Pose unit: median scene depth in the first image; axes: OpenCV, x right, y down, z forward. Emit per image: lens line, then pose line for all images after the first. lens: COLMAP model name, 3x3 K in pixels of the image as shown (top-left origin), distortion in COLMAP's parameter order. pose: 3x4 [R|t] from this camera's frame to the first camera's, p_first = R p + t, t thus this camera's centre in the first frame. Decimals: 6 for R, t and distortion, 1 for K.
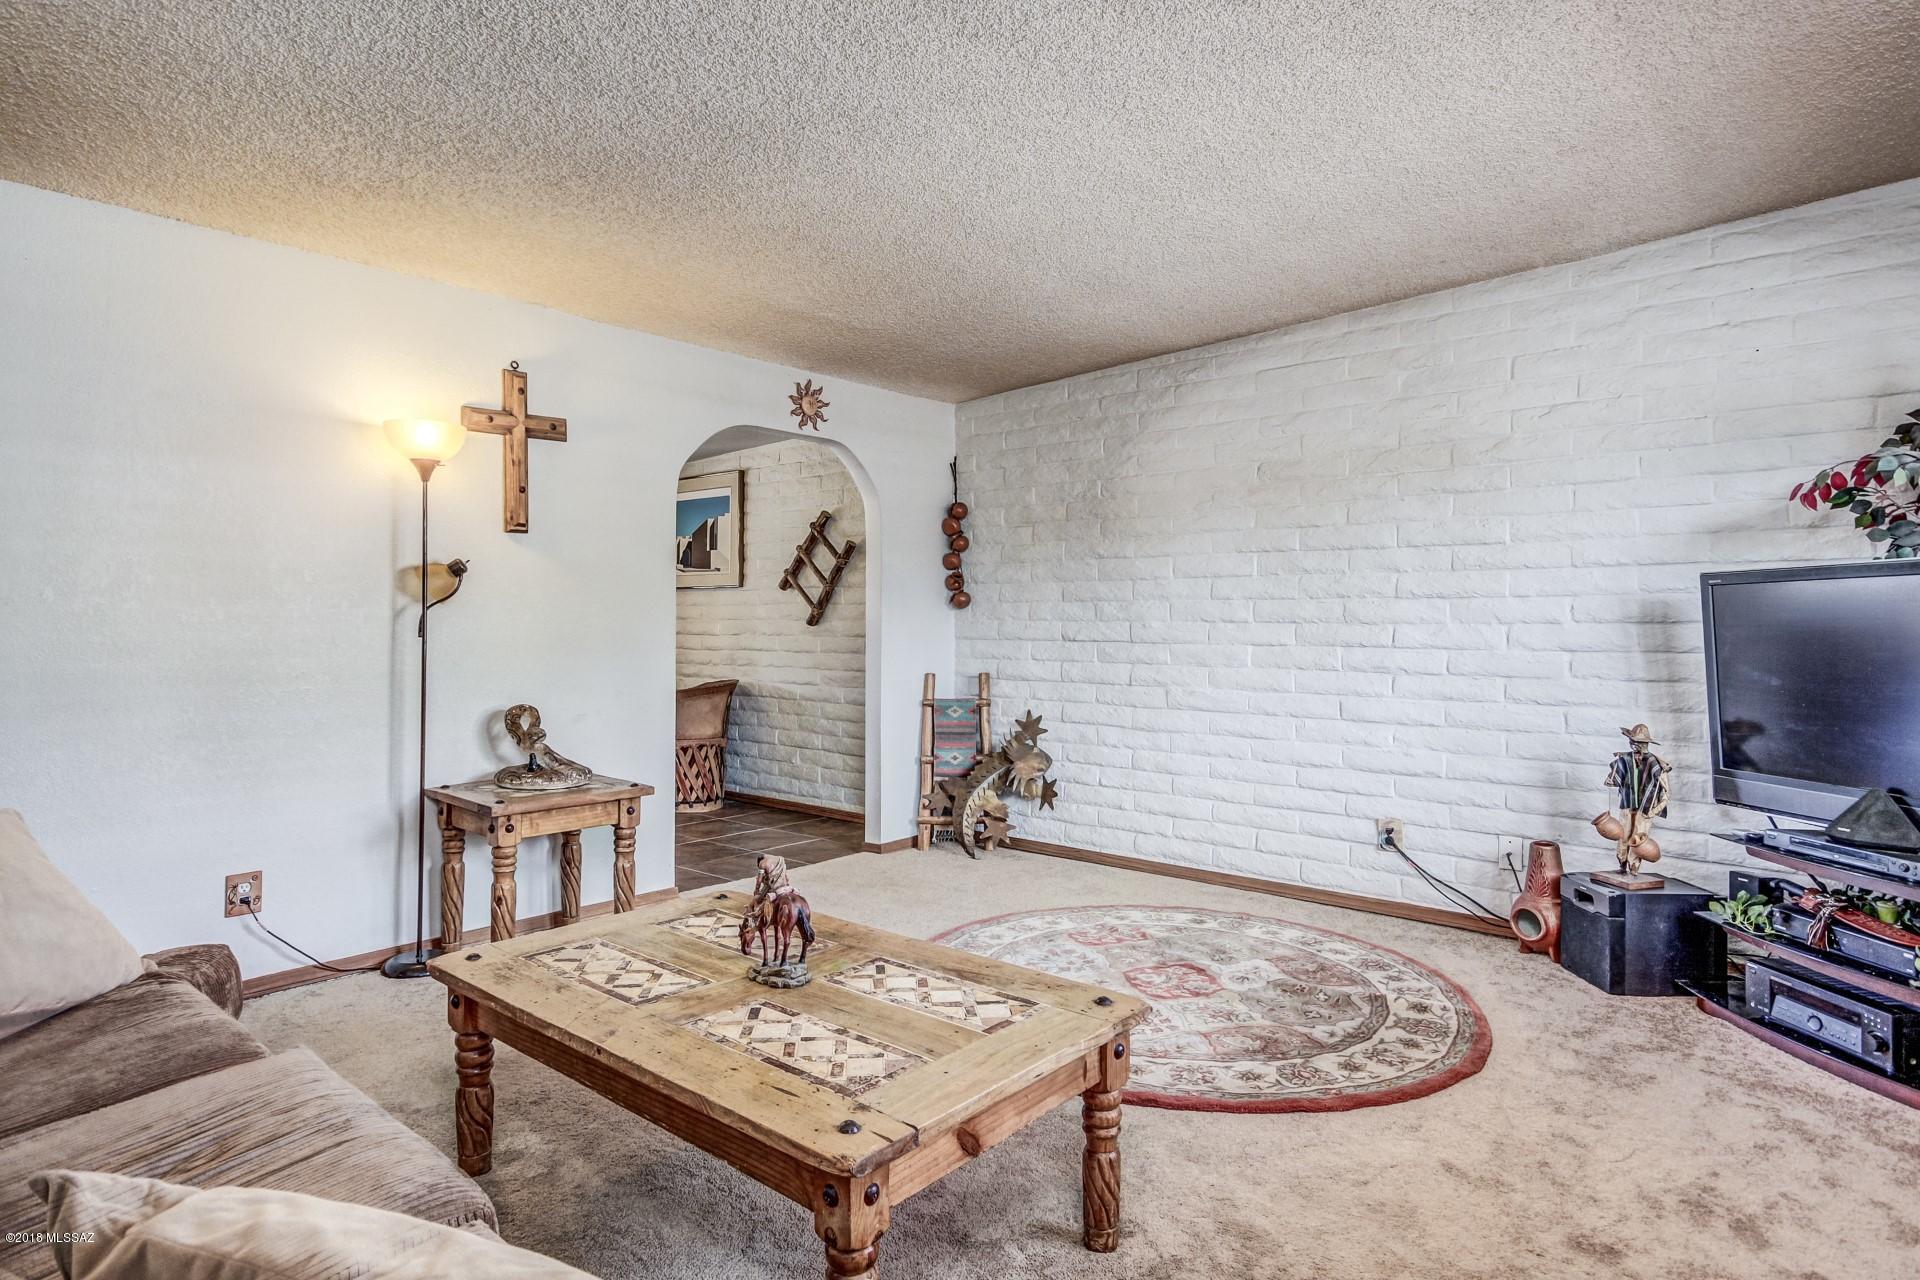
lens RADIAL K [[1063.2, 0, 948.2], [0, 1063.2, 631.4], [0, 0, 1]] dist [0.014724, 0.002726]
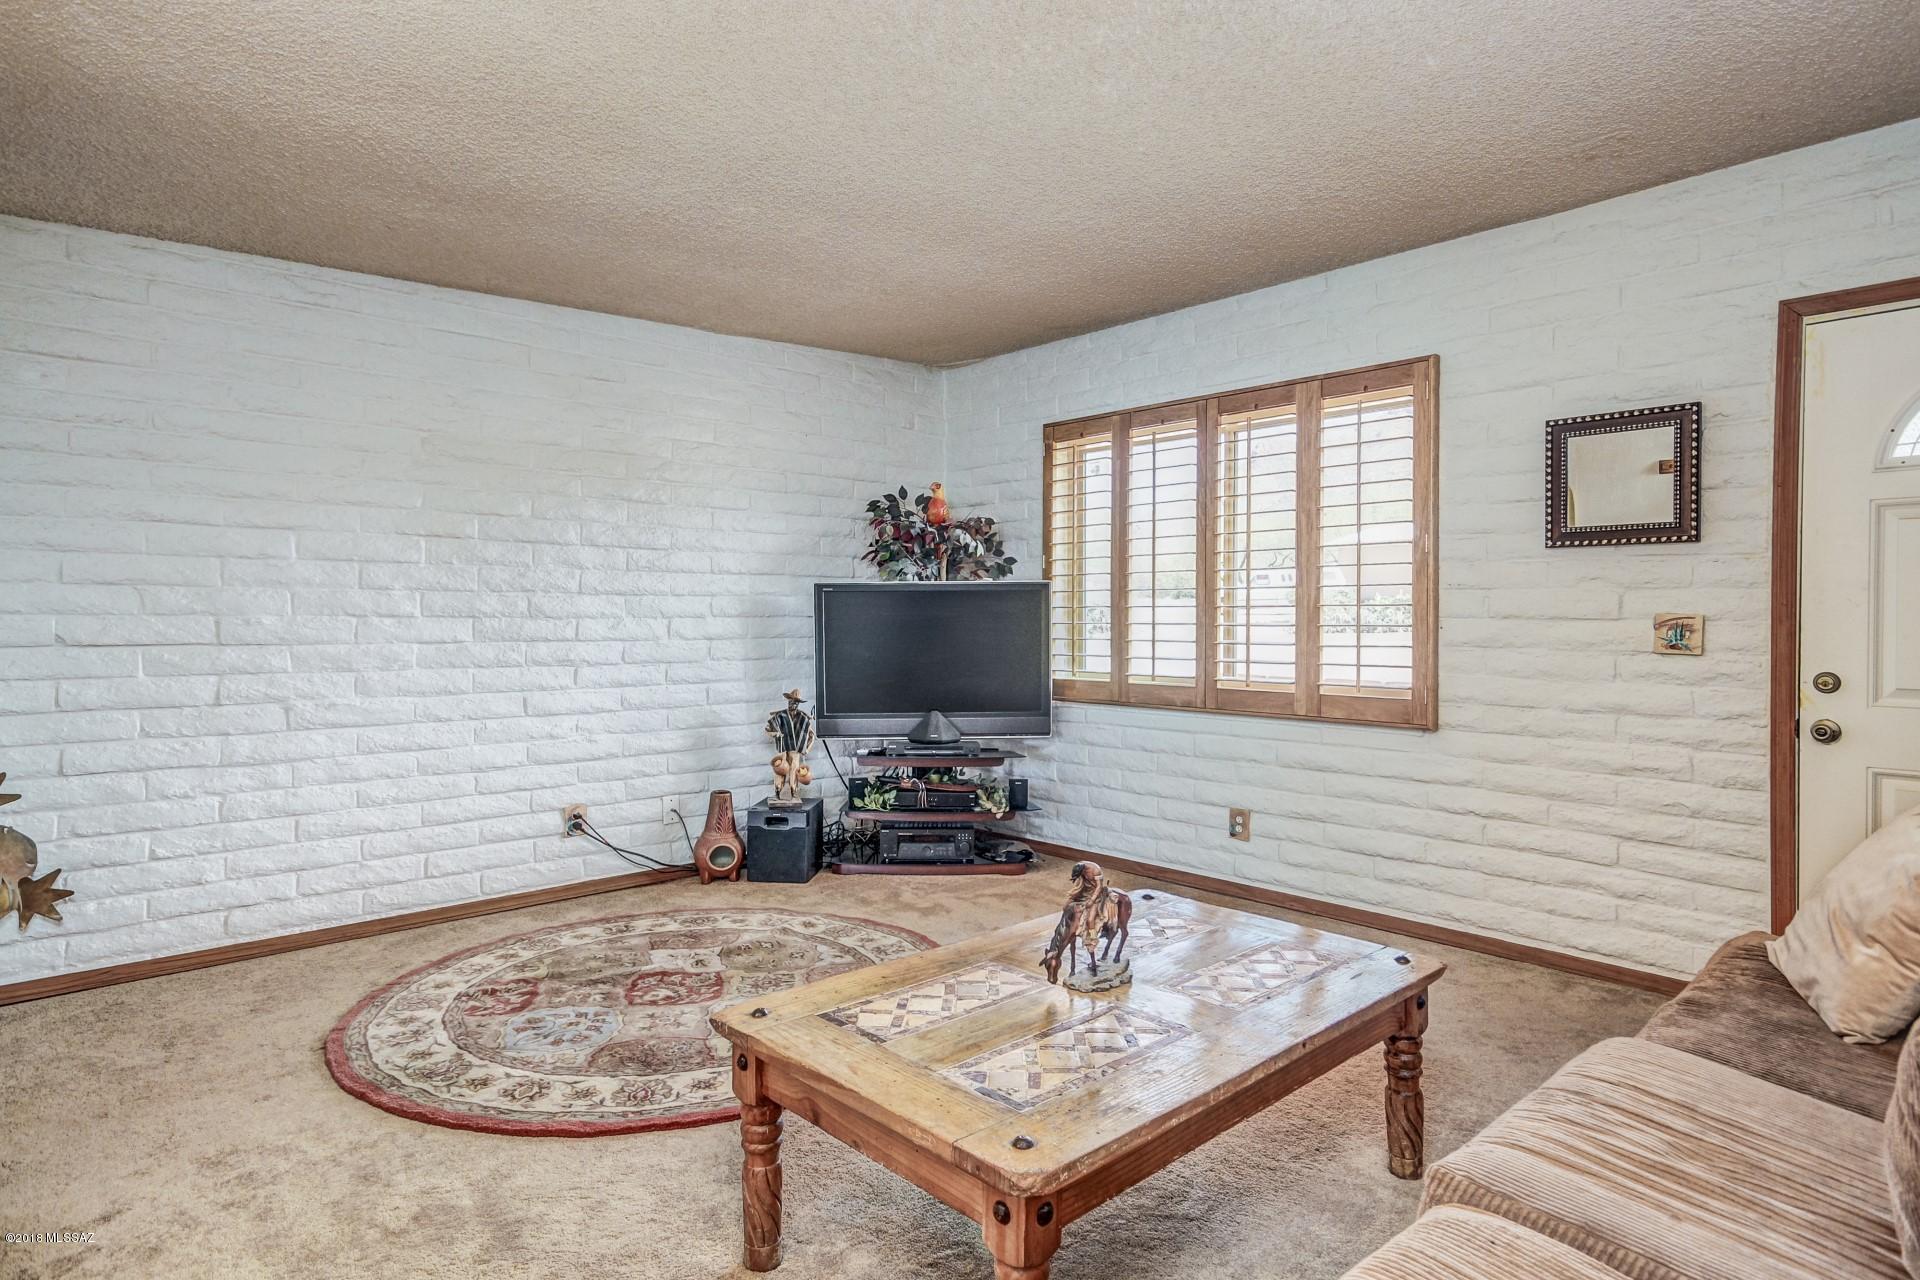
lens RADIAL K [[1063.2, 0, 948.8], [0, 1063.2, 634.2], [0, 0, 1]] dist [0.014724, 0.002726]
pose [[0.107276, -0.017425, 0.994077, -0.618624], [0.007896, 0.999830, 0.016674, -0.006364], [-0.994198, 0.006061, 0.107395, 0.557132]]
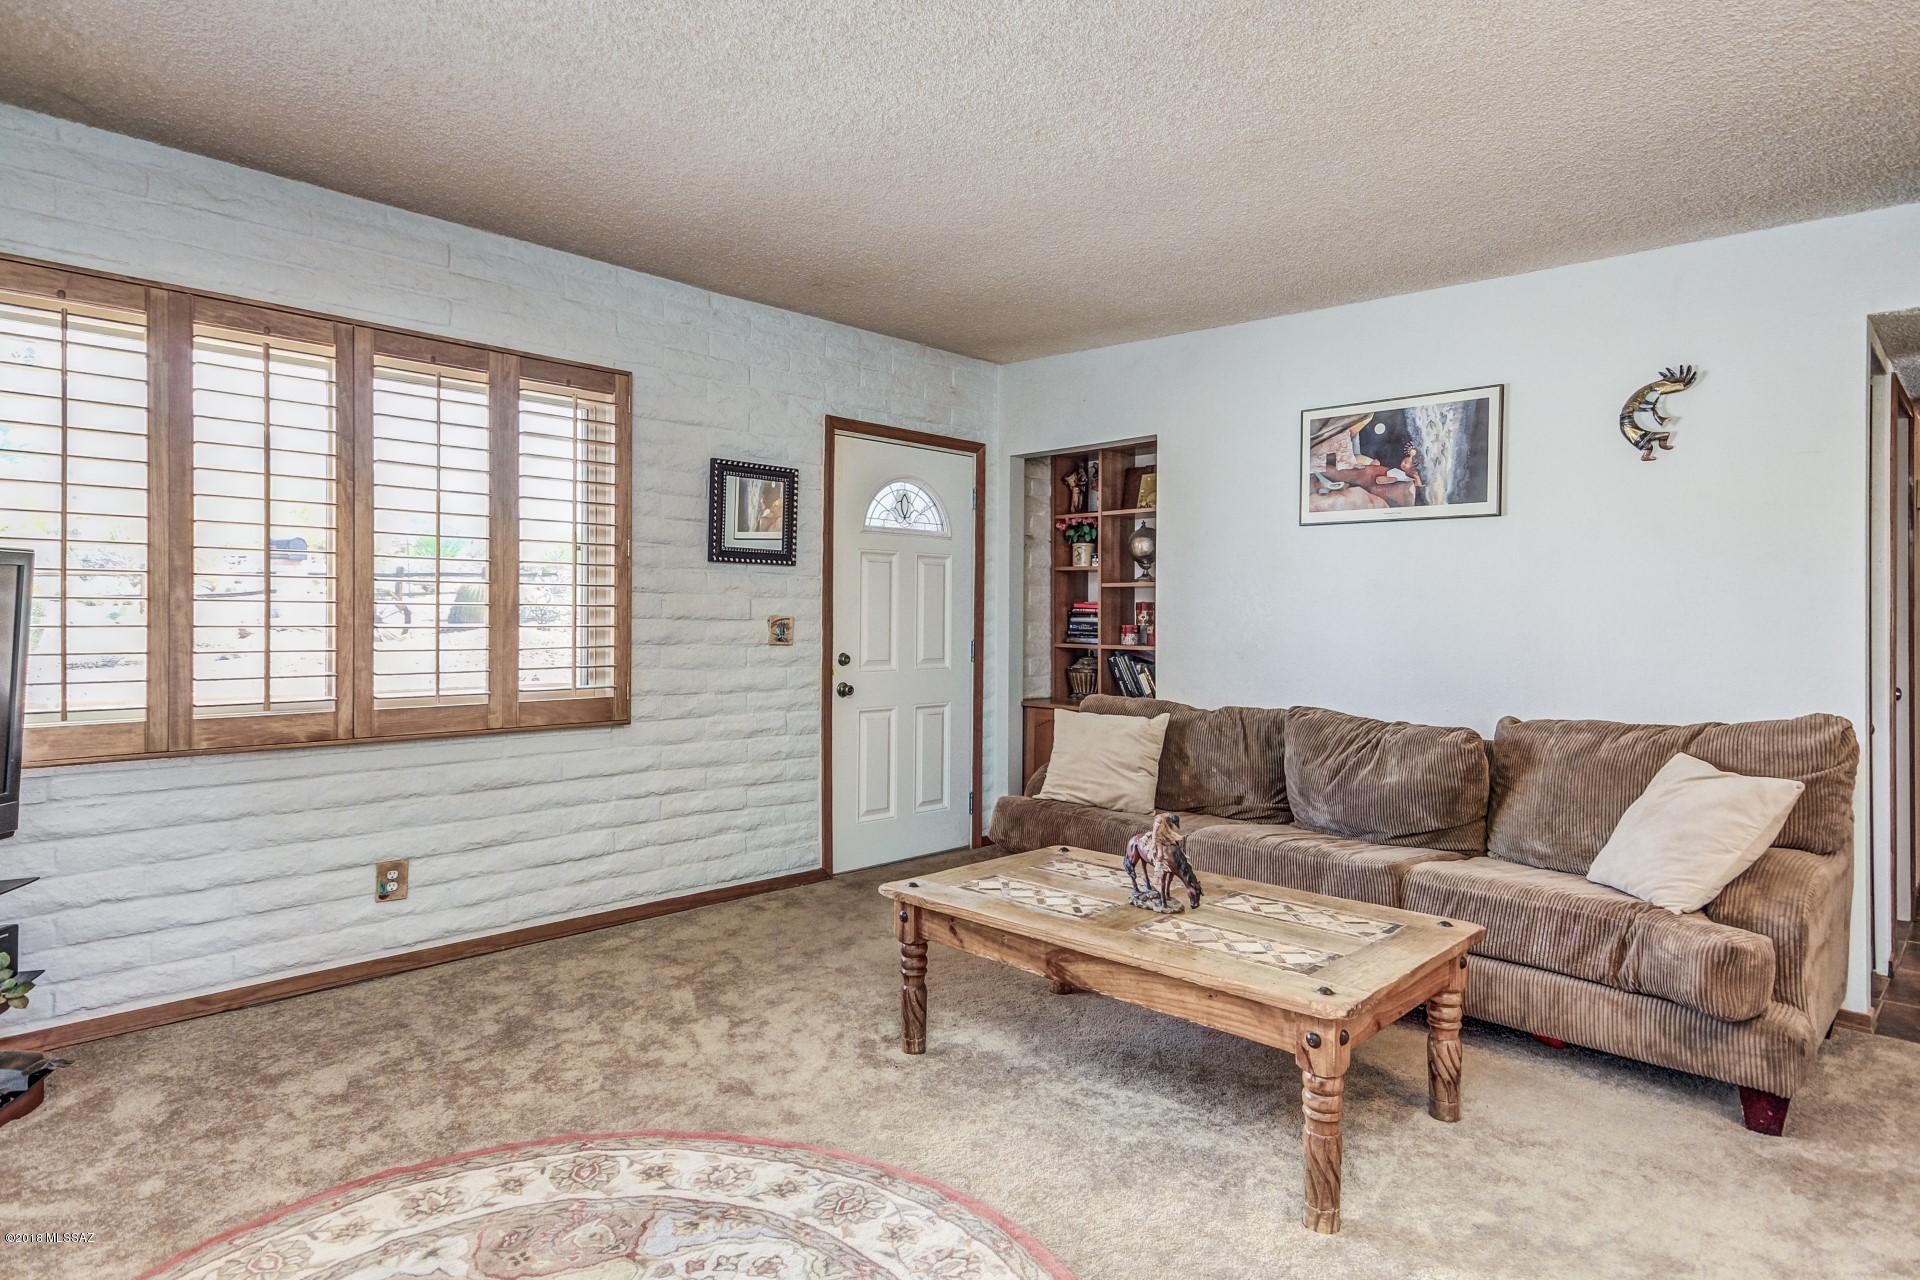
lens RADIAL K [[1063.2, 0, 965.2], [0, 1063.2, 627.1], [0, 0, 1]] dist [0.014724, 0.002726]
pose [[-0.999028, -0.008119, 0.043317, 0.007829], [-0.007361, 0.999817, 0.017645, -0.013669], [-0.043453, 0.017309, -0.998906, 1.224822]]
